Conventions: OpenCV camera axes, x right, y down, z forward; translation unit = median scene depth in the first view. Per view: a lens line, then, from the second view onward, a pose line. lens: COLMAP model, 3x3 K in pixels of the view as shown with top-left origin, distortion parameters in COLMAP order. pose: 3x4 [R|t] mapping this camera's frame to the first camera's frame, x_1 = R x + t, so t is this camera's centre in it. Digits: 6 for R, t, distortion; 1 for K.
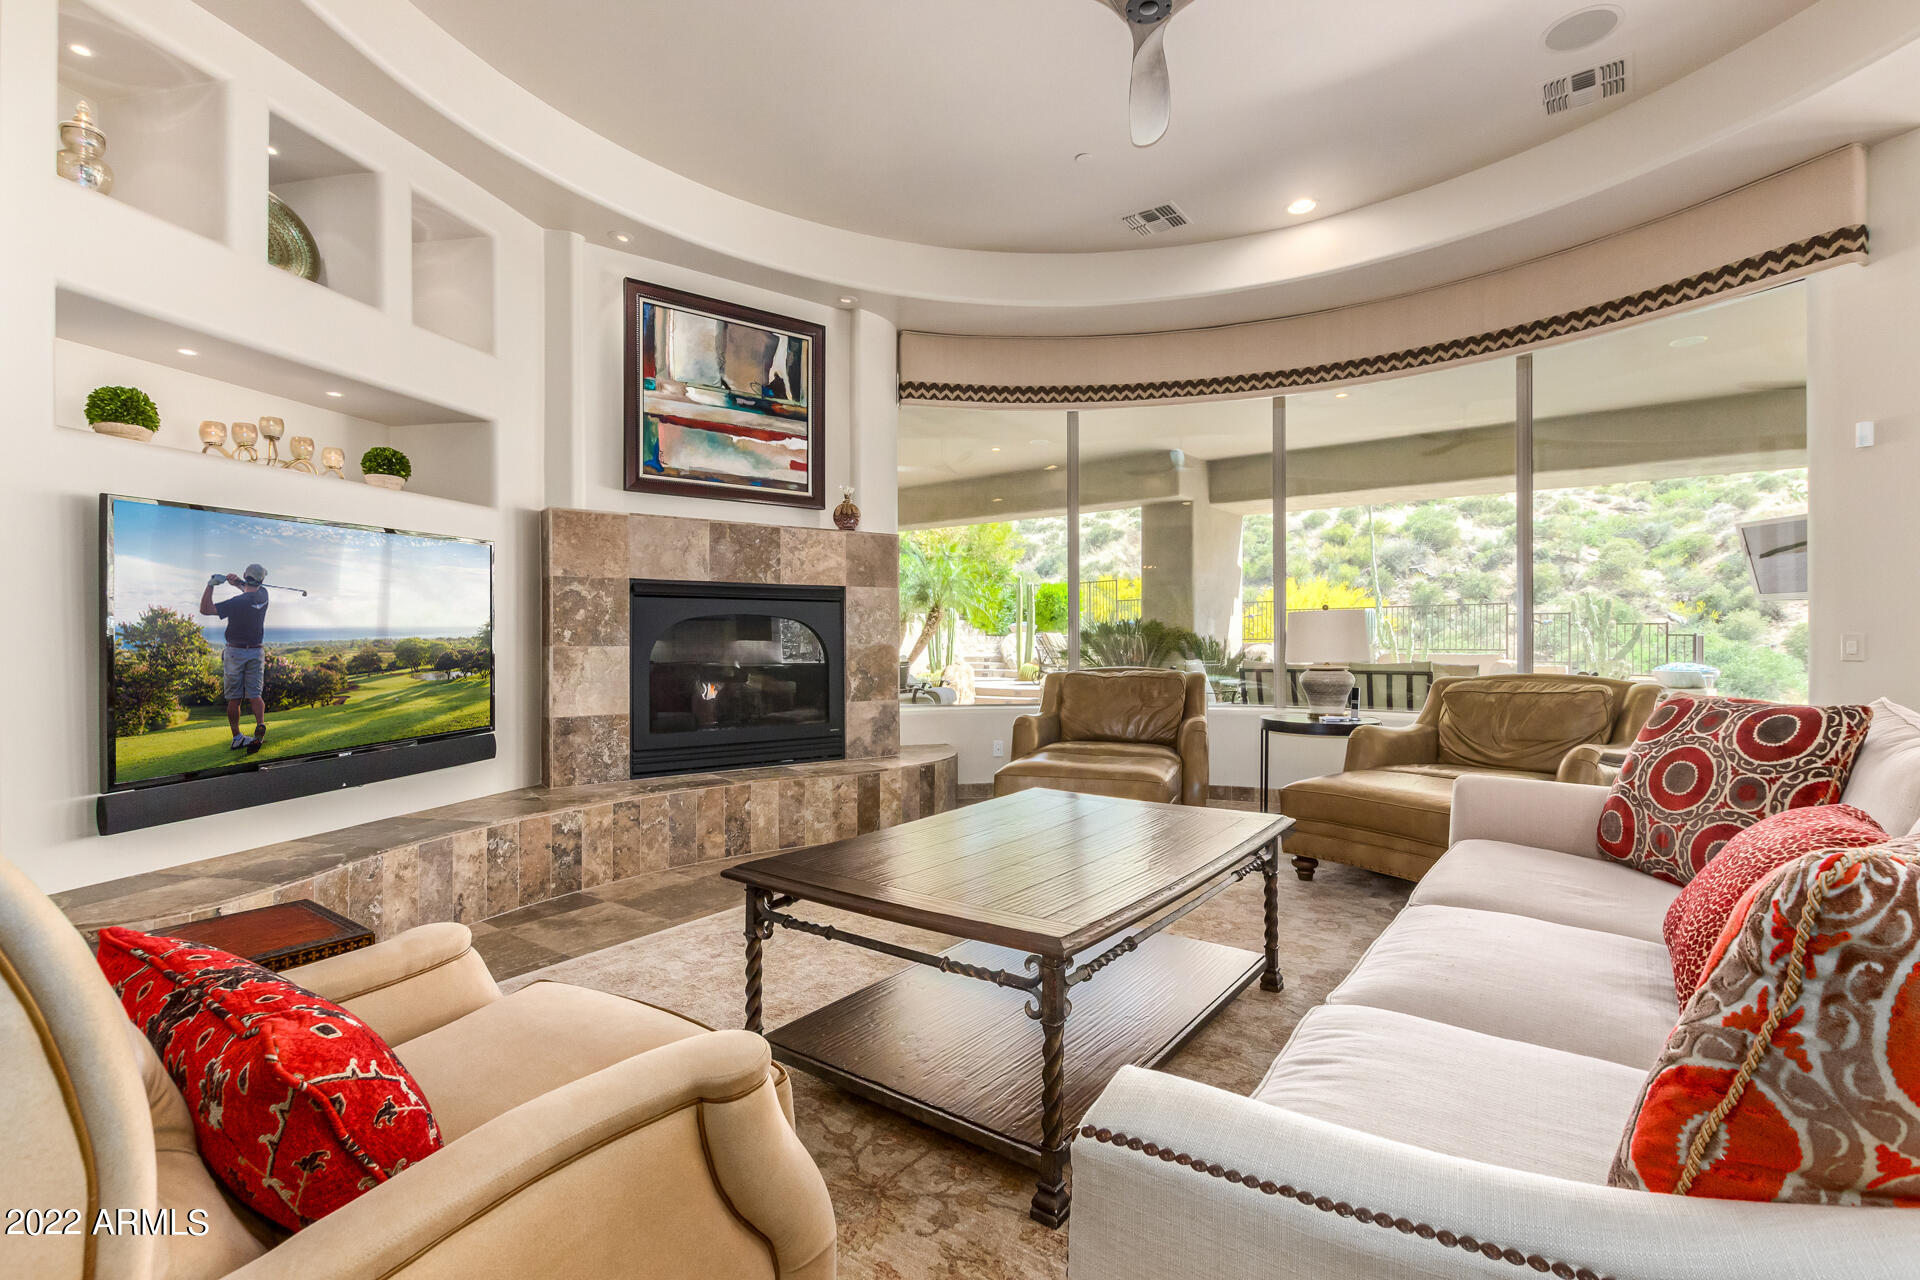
lens RADIAL K [[883.2, 0, 944.3], [0, 883.2, 644.2], [0, 0, 1]] dist [0.003944, -0.002027]
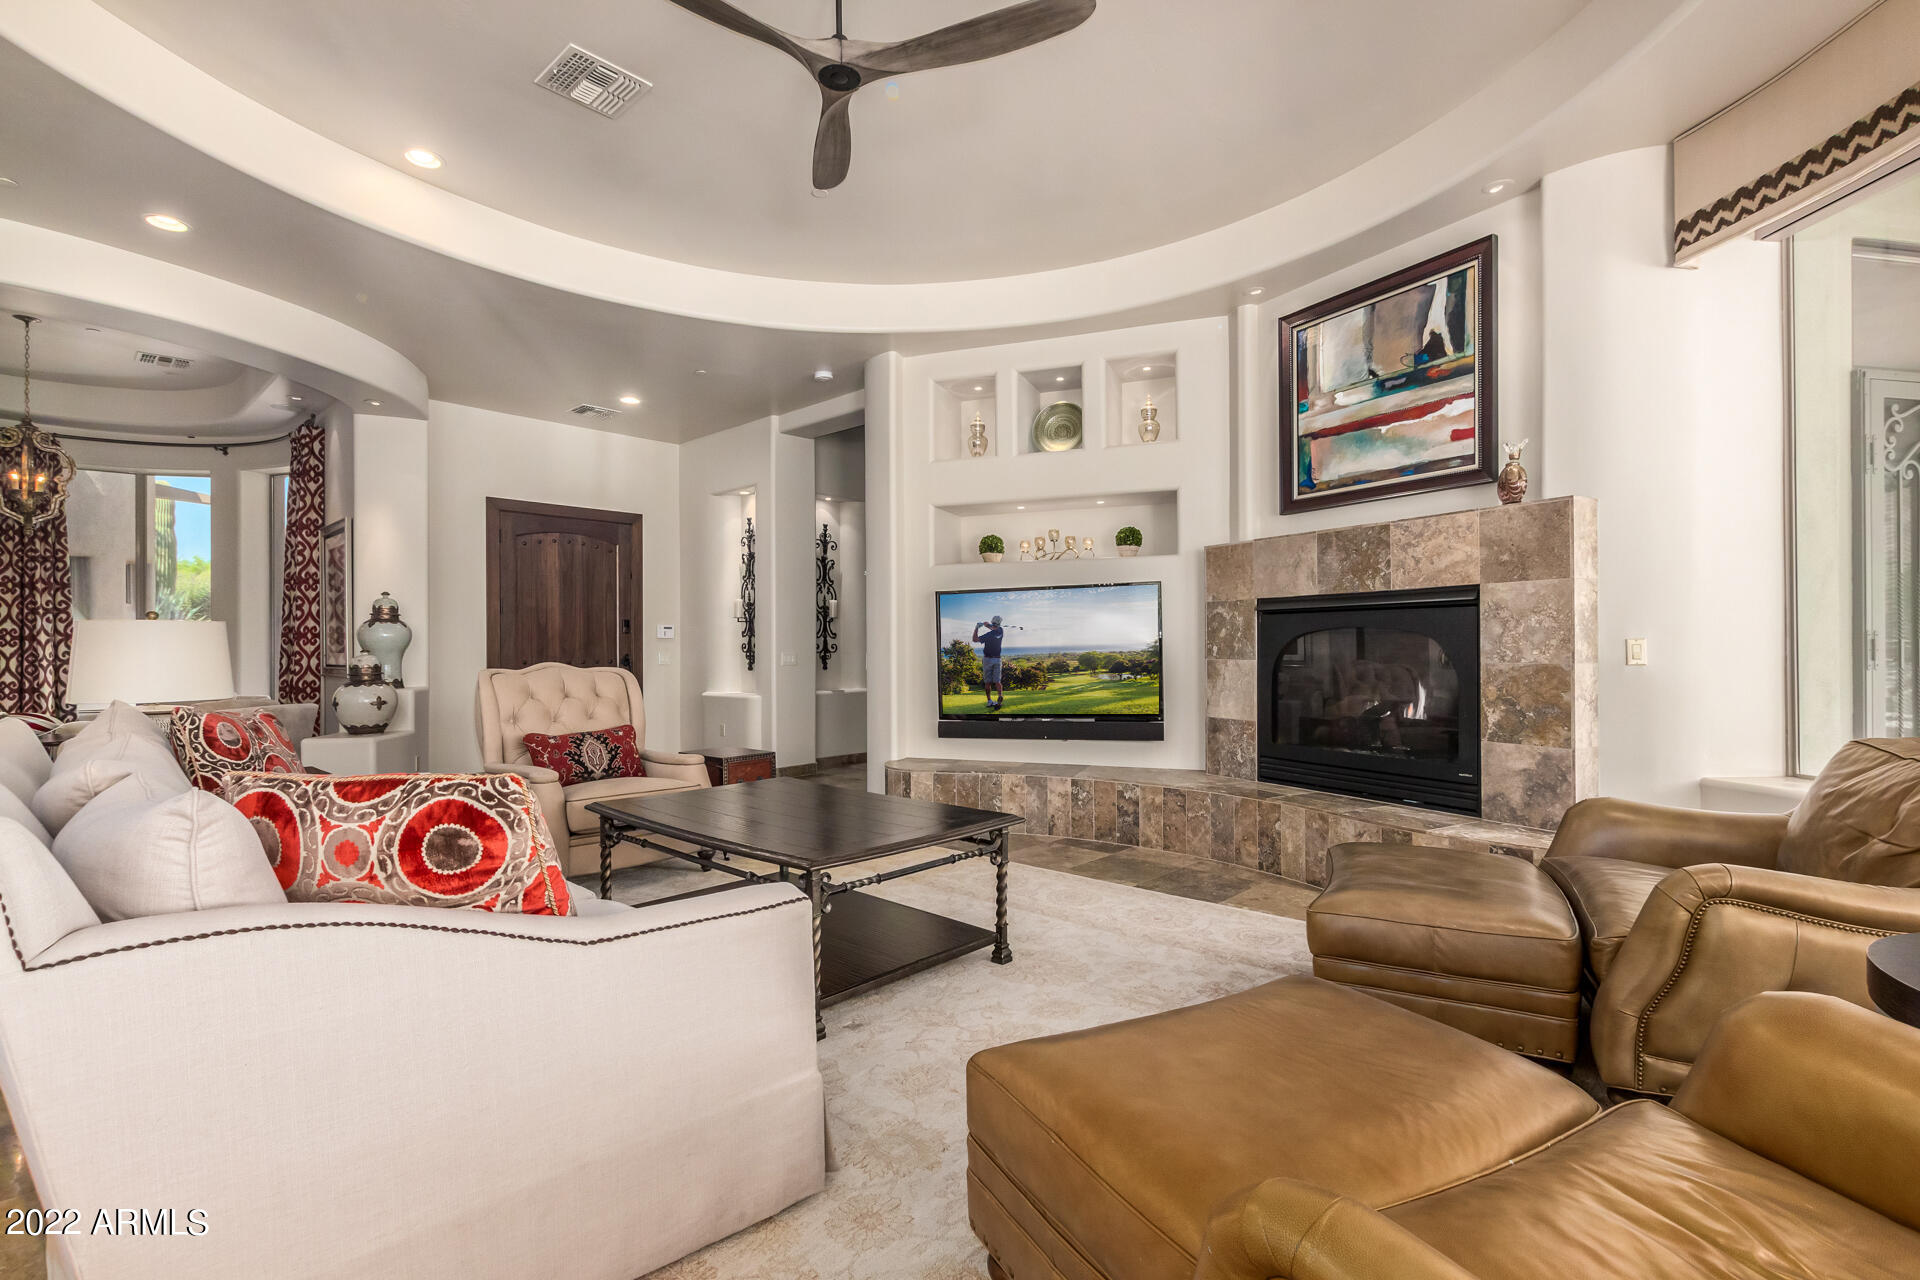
lens RADIAL K [[883.2, 0, 965.6], [0, 883.2, 645.4], [0, 0, 1]] dist [0.003944, -0.002027]
pose [[-0.108926, 0.004563, -0.994039, 0.781237], [0.000733, 0.999990, 0.004510, -0.020972], [0.994050, -0.000237, -0.108928, 0.760618]]
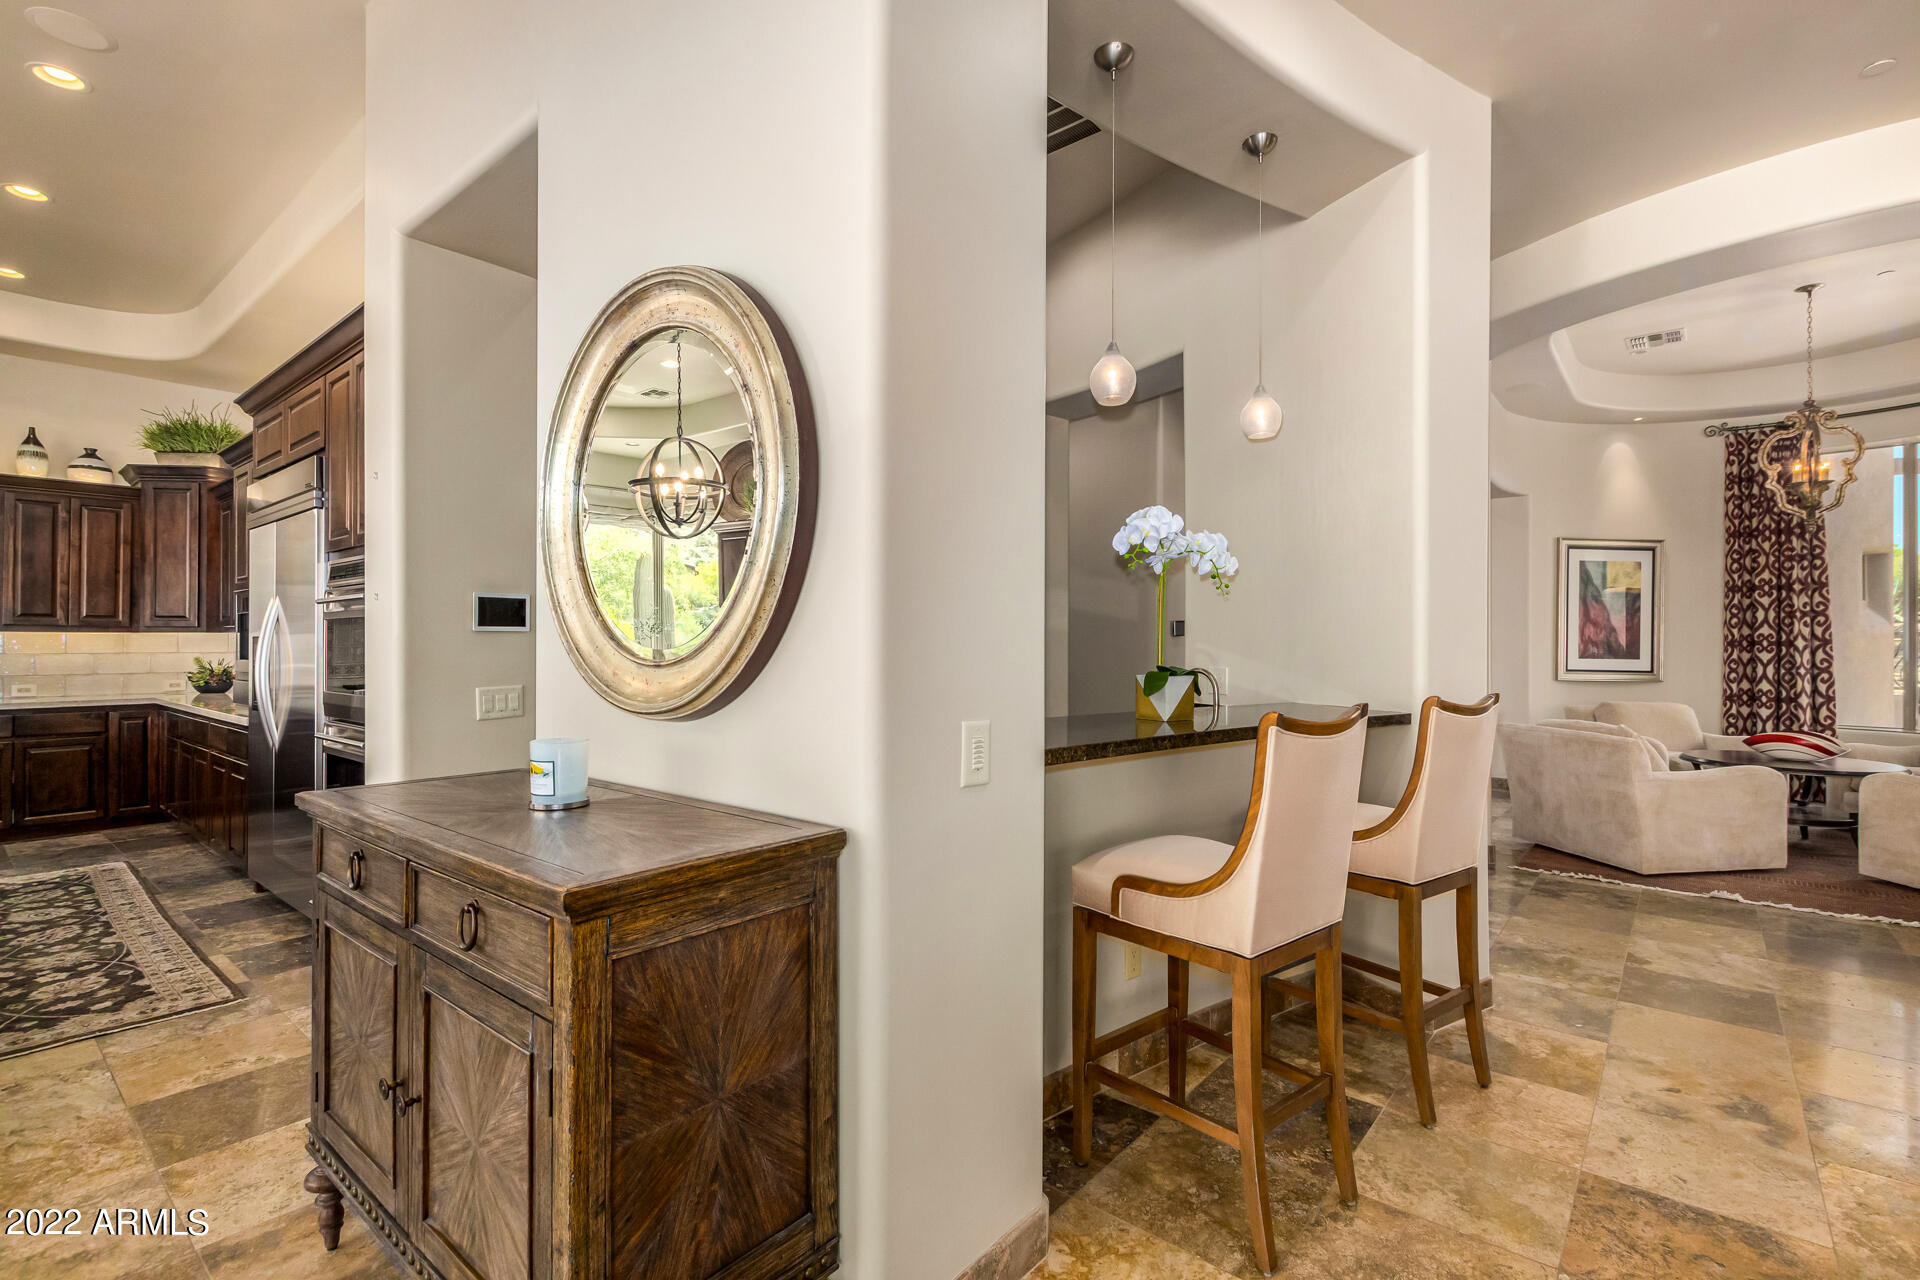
lens RADIAL K [[883.2, 0, 966.0], [0, 883.2, 639.5], [0, 0, 1]] dist [0.003944, -0.002027]
pose [[-0.998864, 0.004191, 0.047473, 0.681061], [0.004231, 0.999991, 0.000748, -0.042568], [-0.047469, 0.000948, -0.998872, 0.450360]]
